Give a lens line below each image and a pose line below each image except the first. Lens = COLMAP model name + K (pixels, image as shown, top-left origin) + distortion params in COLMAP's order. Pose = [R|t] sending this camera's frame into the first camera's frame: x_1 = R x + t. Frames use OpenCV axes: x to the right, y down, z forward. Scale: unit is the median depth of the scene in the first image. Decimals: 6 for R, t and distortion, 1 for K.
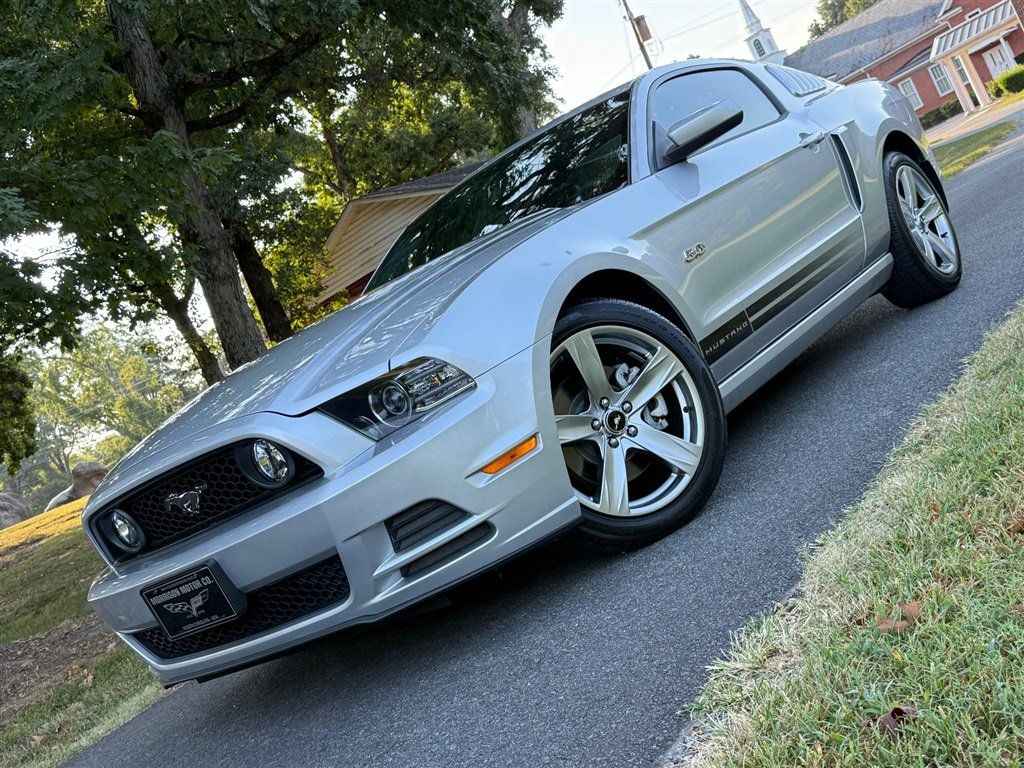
lens RADIAL K [[1164.4, 0, 510.3], [0, 1164.4, 388.8], [0, 0, 1]] dist [0.103554, 0.000000]
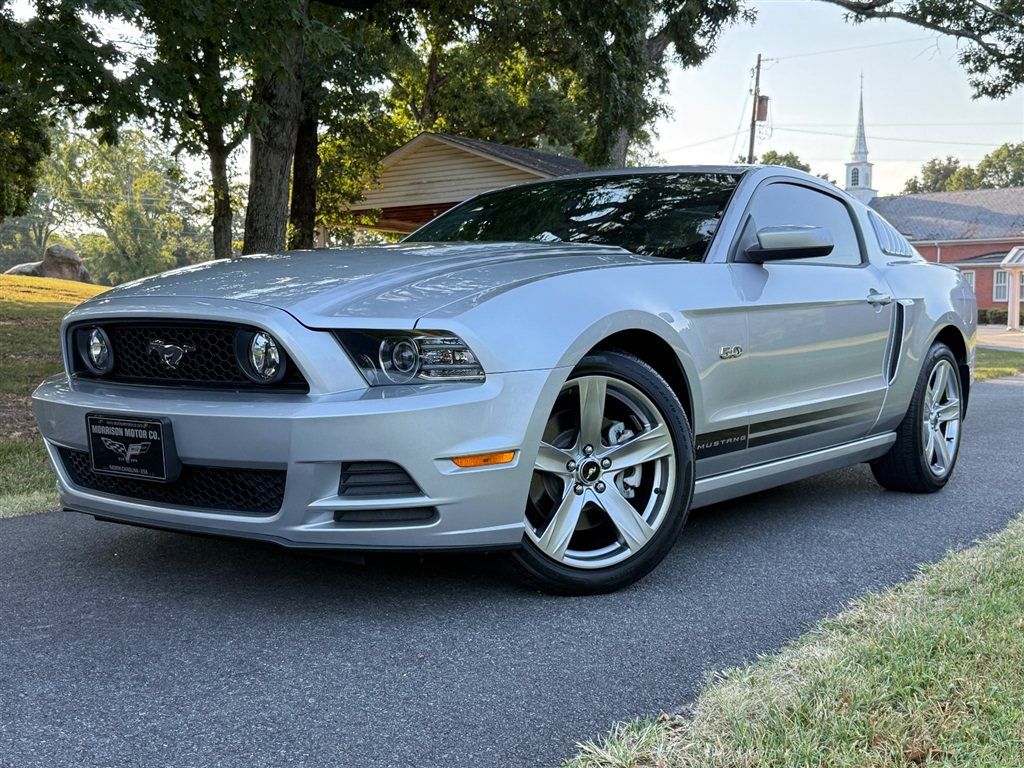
lens RADIAL K [[1164.4, 0, 512.3], [0, 1164.4, 393.5], [0, 0, 1]] dist [0.103554, 0.000000]
pose [[0.895649, 0.443646, 0.031493, -0.030039], [-0.444034, 0.895988, 0.006259, -0.008389], [-0.025440, -0.019590, 0.999484, -0.001132]]
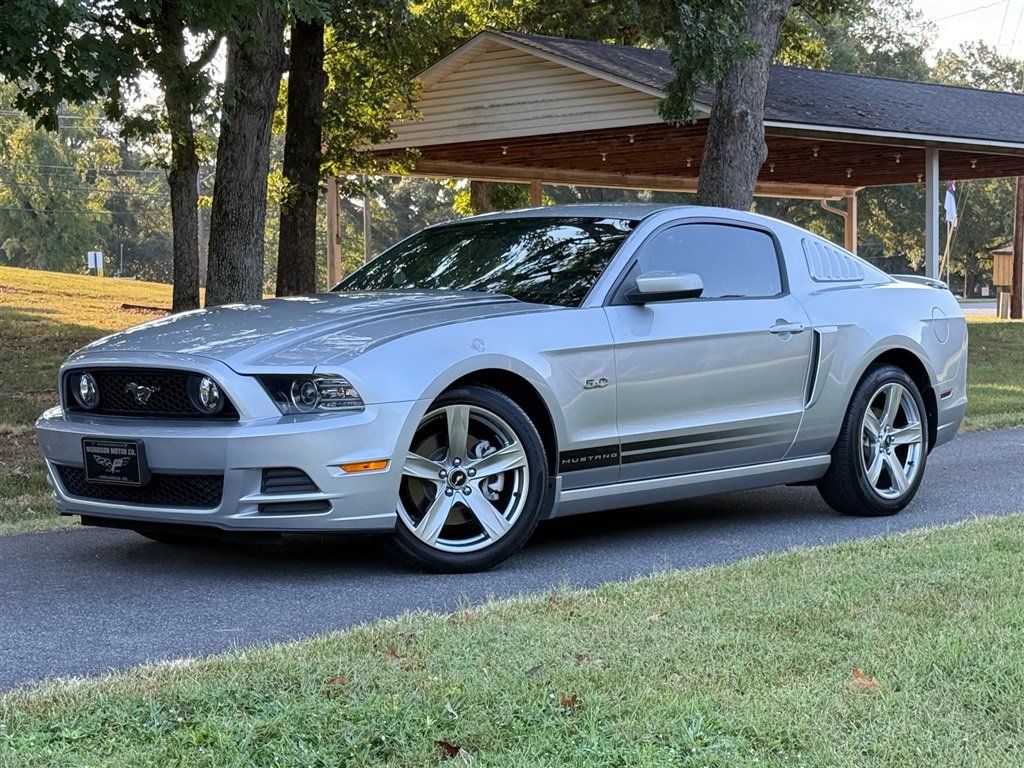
lens RADIAL K [[2009.1, 0, 520.7], [0, 2009.1, 383.0], [0, 0, 1]] dist [0.103316, 0.000000]
pose [[0.900615, 0.431841, -0.049052, 0.211441], [-0.431423, 0.901942, 0.019352, -0.138040], [0.052599, 0.003734, 0.998609, -1.209127]]
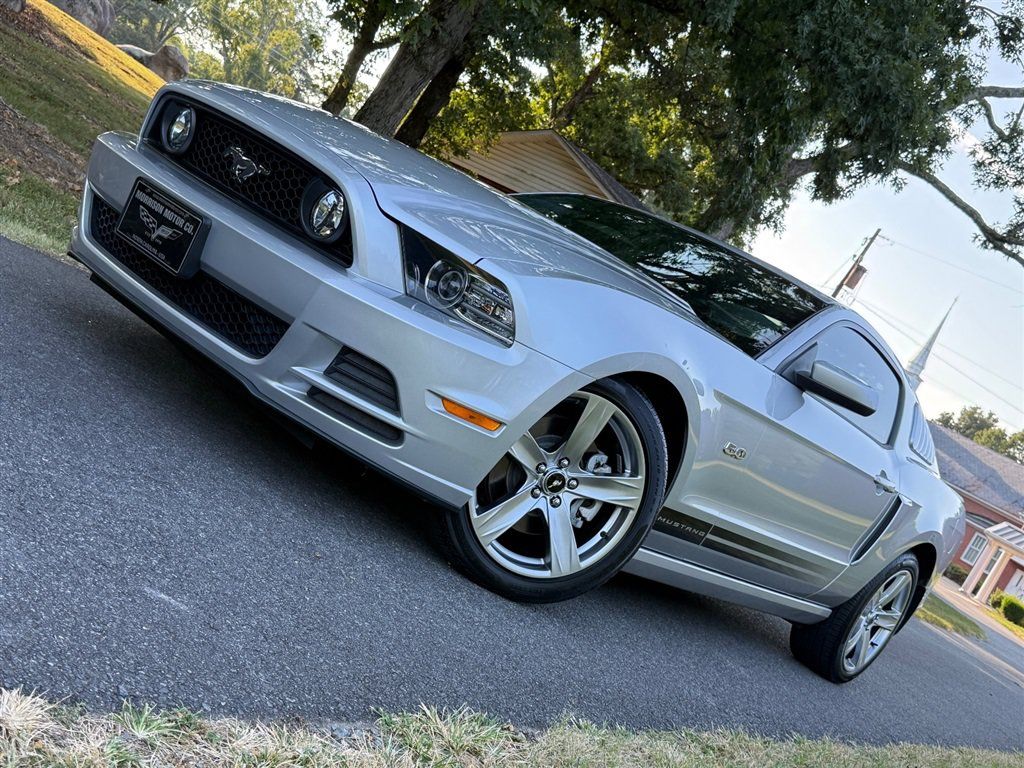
lens RADIAL K [[1164.4, 0, 510.5], [0, 1164.4, 392.3], [0, 0, 1]] dist [0.103554, 0.000000]
pose [[0.559276, 0.828423, 0.030431, -0.023331], [-0.828645, 0.559718, -0.007936, 0.023433], [-0.023607, -0.020778, 0.999505, 0.014136]]
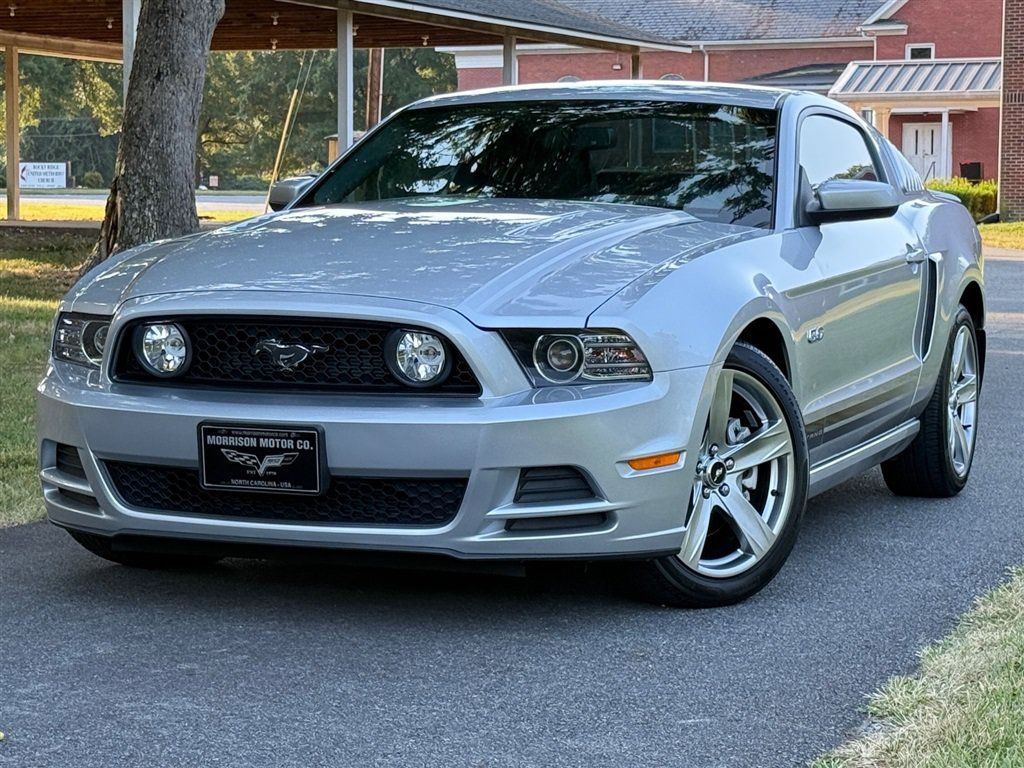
lens RADIAL K [[2455.5, 0, 513.1], [0, 2455.5, 387.8], [0, 0, 1]] dist [0.113285, 0.000000]
pose [[0.860578, 0.425761, 0.279523, -0.603723], [-0.416557, 0.904162, -0.094723, 0.212229], [-0.293063, -0.034920, 0.955455, -0.790270]]
